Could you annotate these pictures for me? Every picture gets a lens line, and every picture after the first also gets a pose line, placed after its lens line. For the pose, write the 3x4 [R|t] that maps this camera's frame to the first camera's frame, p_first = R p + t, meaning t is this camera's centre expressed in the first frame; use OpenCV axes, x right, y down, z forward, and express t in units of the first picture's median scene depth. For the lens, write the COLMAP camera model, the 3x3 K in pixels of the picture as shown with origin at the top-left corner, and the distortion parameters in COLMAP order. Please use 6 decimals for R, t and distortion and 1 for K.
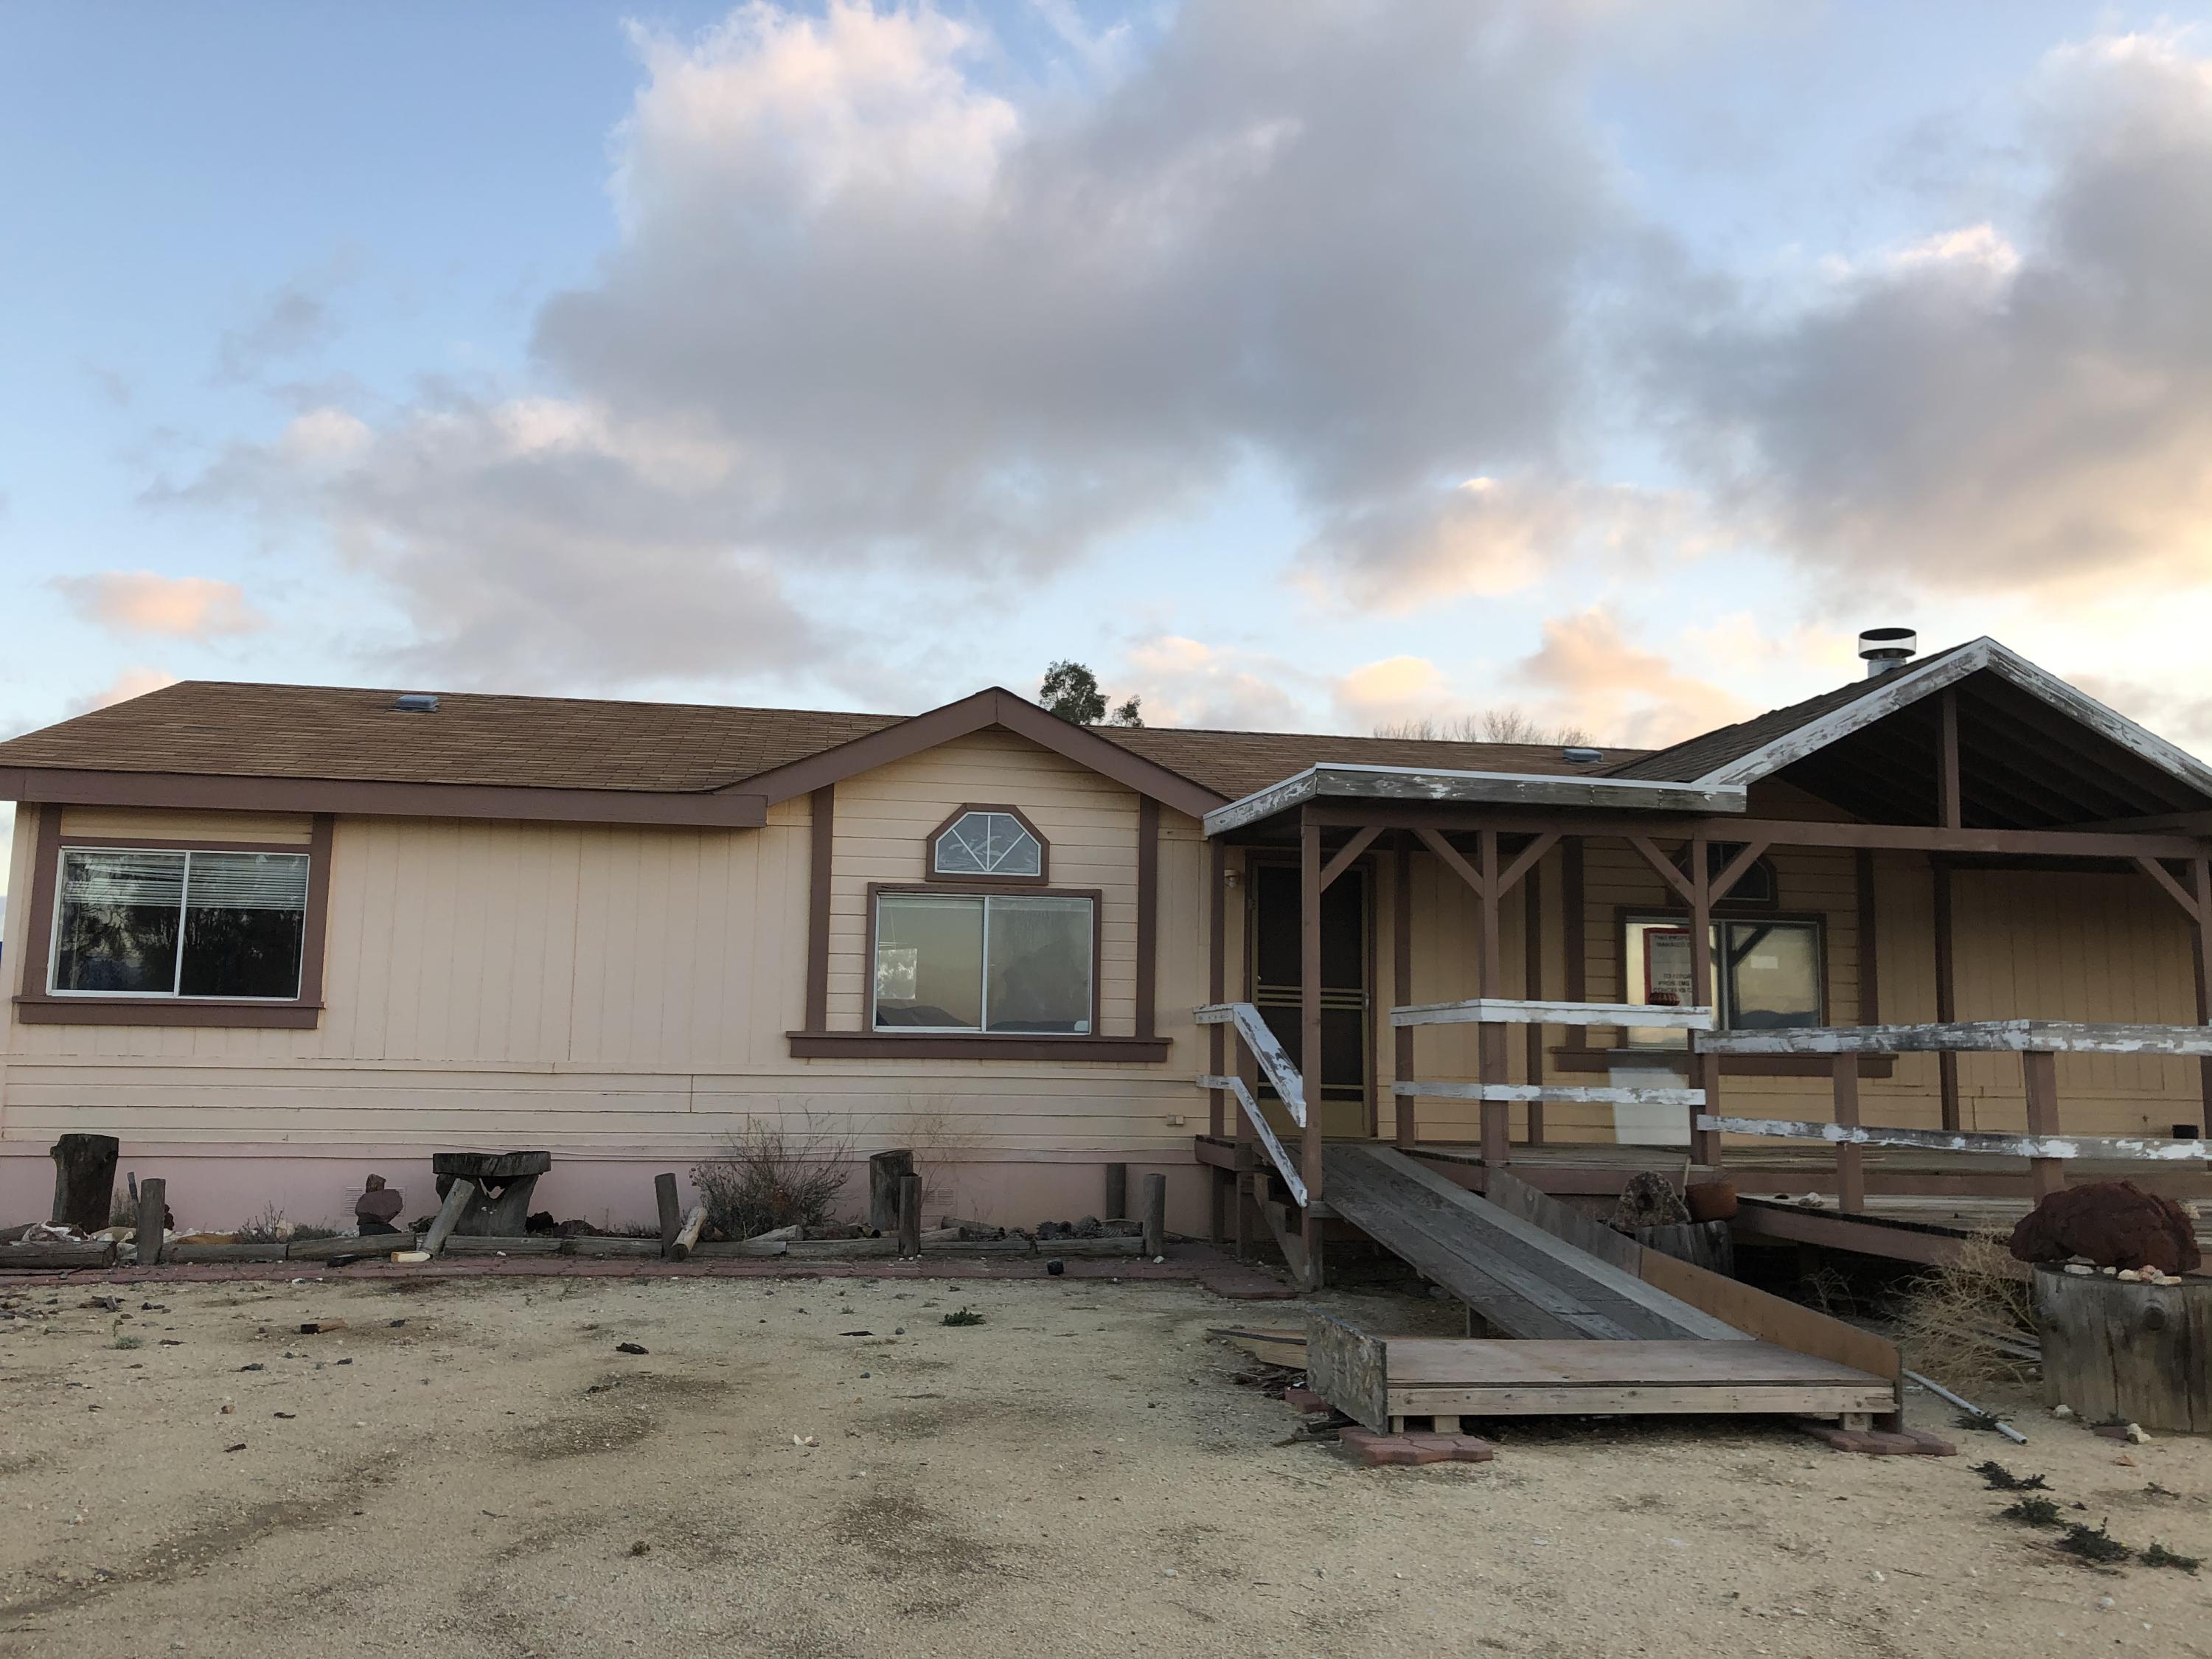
lens RADIAL K [[1832.8, 0, 1109.8], [0, 1832.8, 769.6], [0, 0, 1]] dist [0.111844, -0.192322]
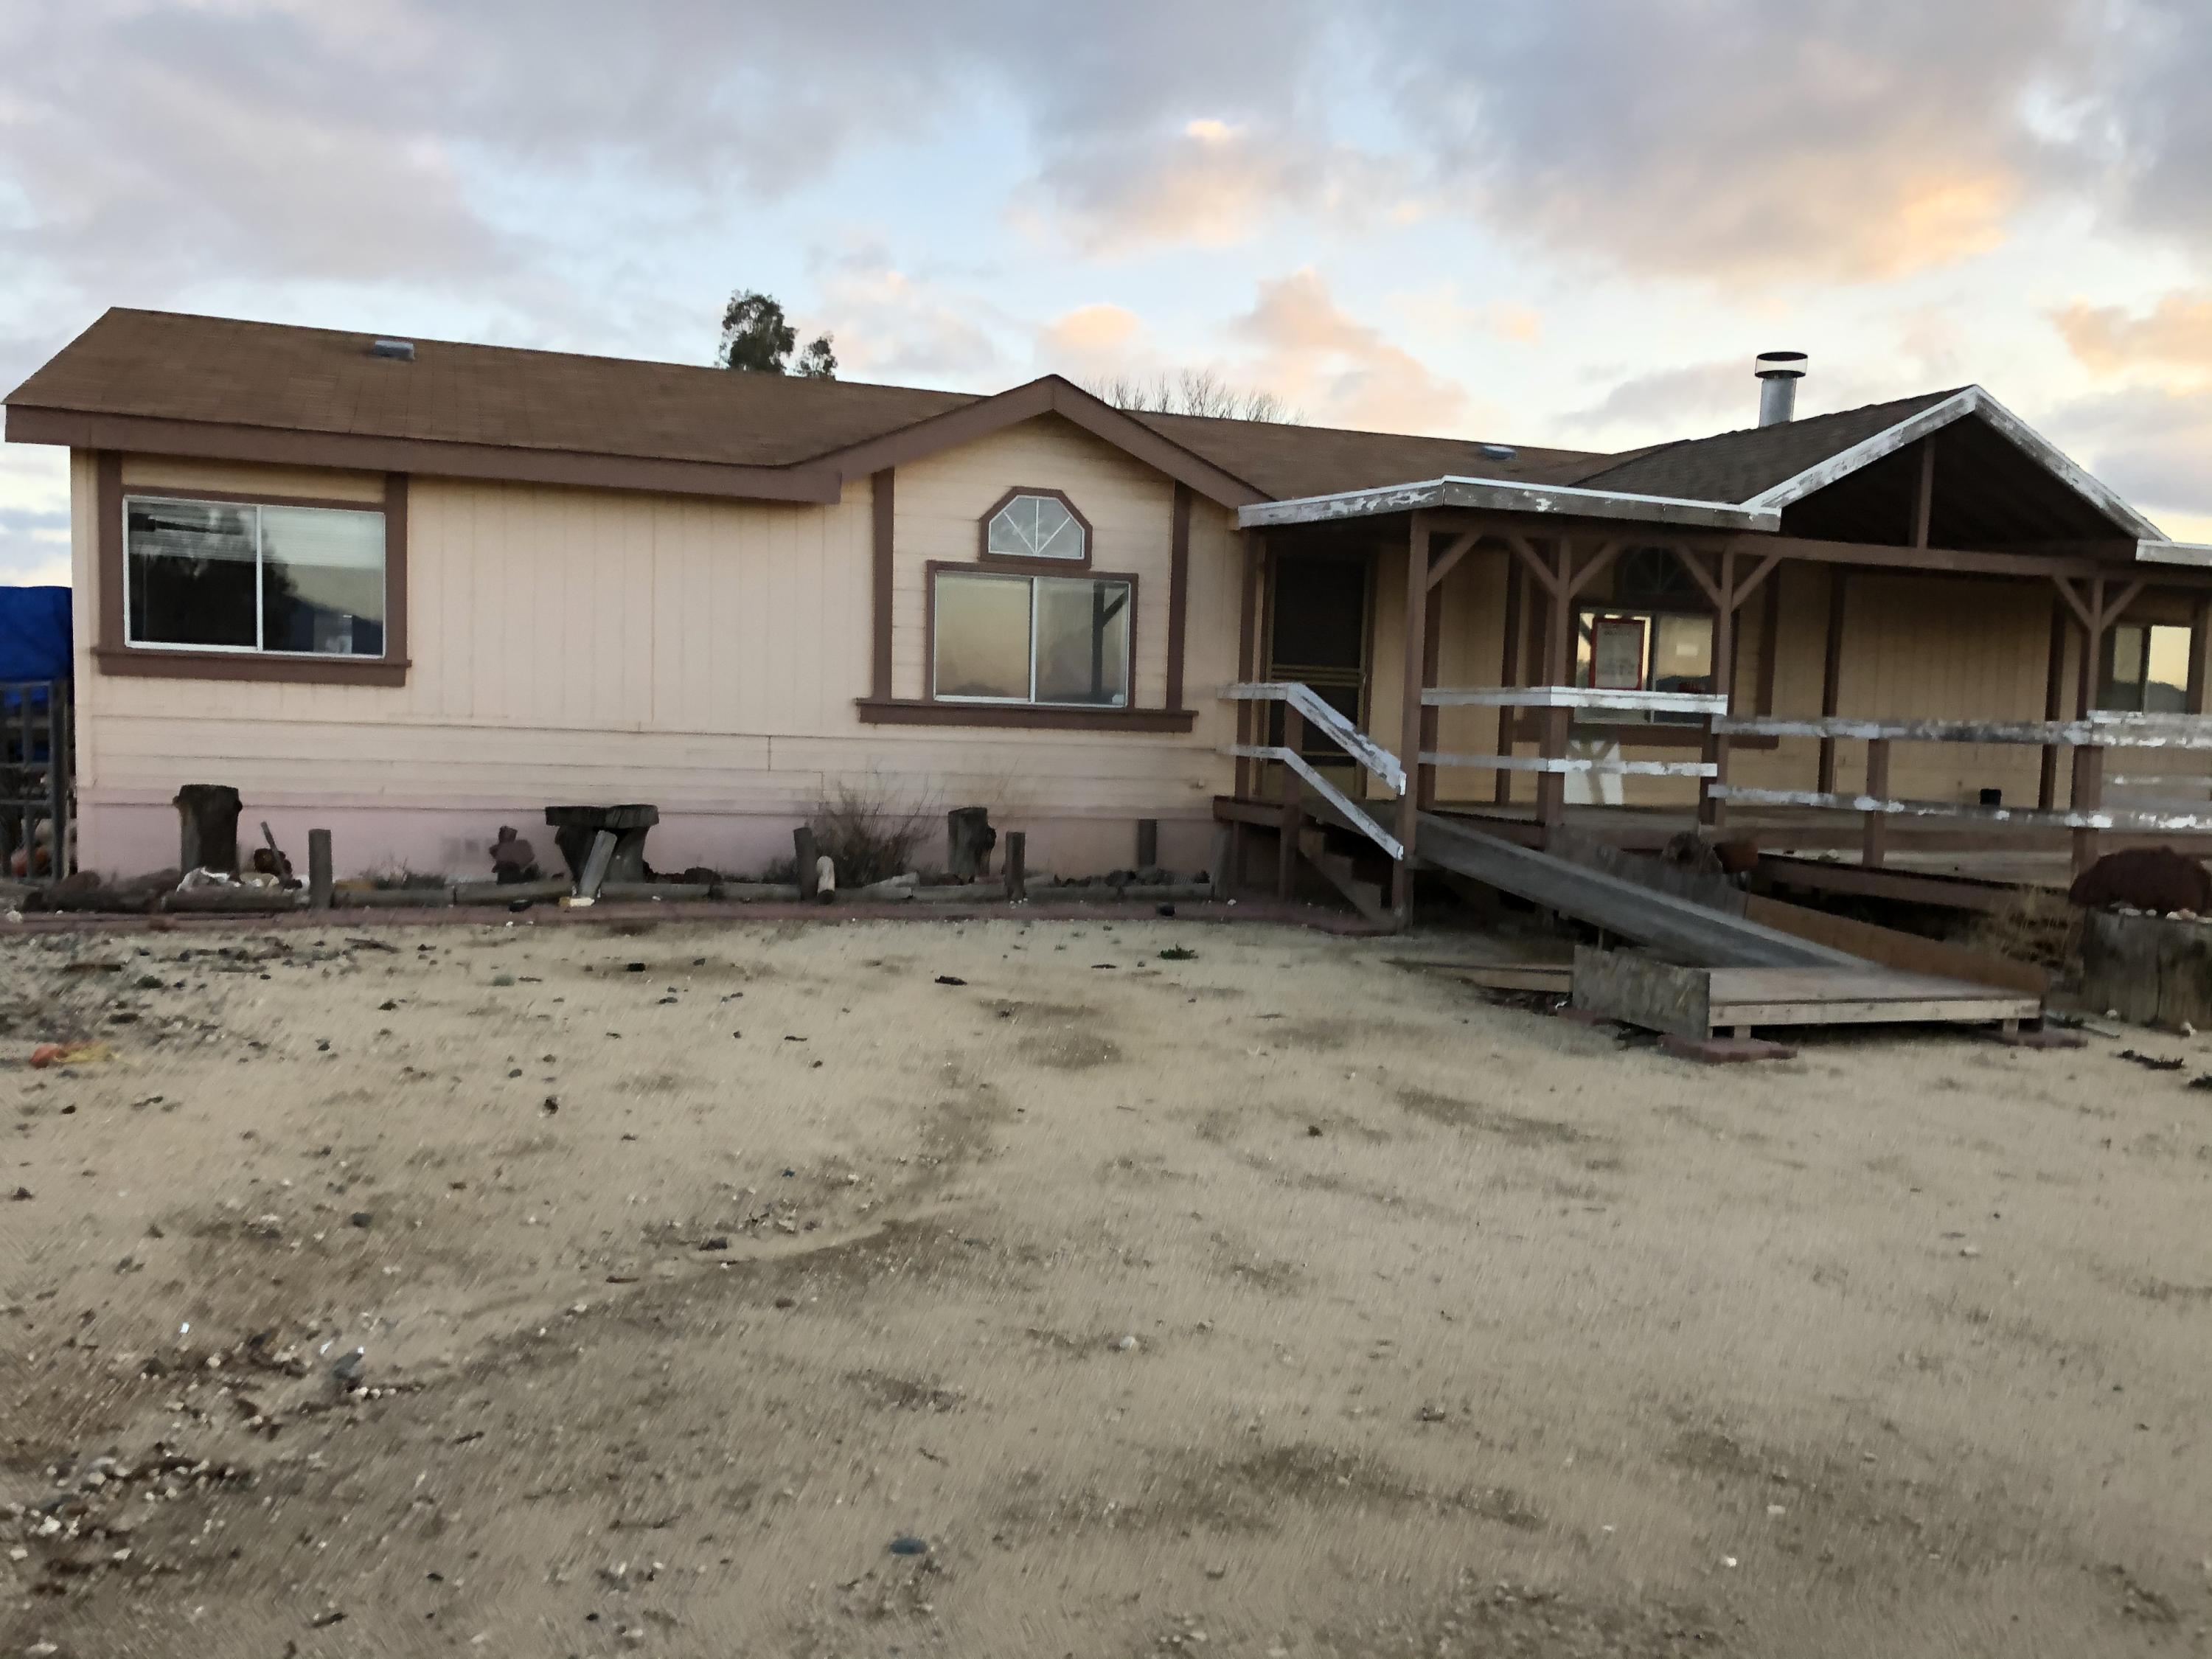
lens RADIAL K [[1804.8, 0, 1104.5], [0, 1804.8, 847.4], [0, 0, 1]] dist [0.023132, -0.008880]
pose [[0.982642, 0.001893, 0.185501, -0.240436], [-0.045086, 0.972404, 0.228906, -0.021561], [-0.179949, -0.233297, 0.955610, -0.052154]]
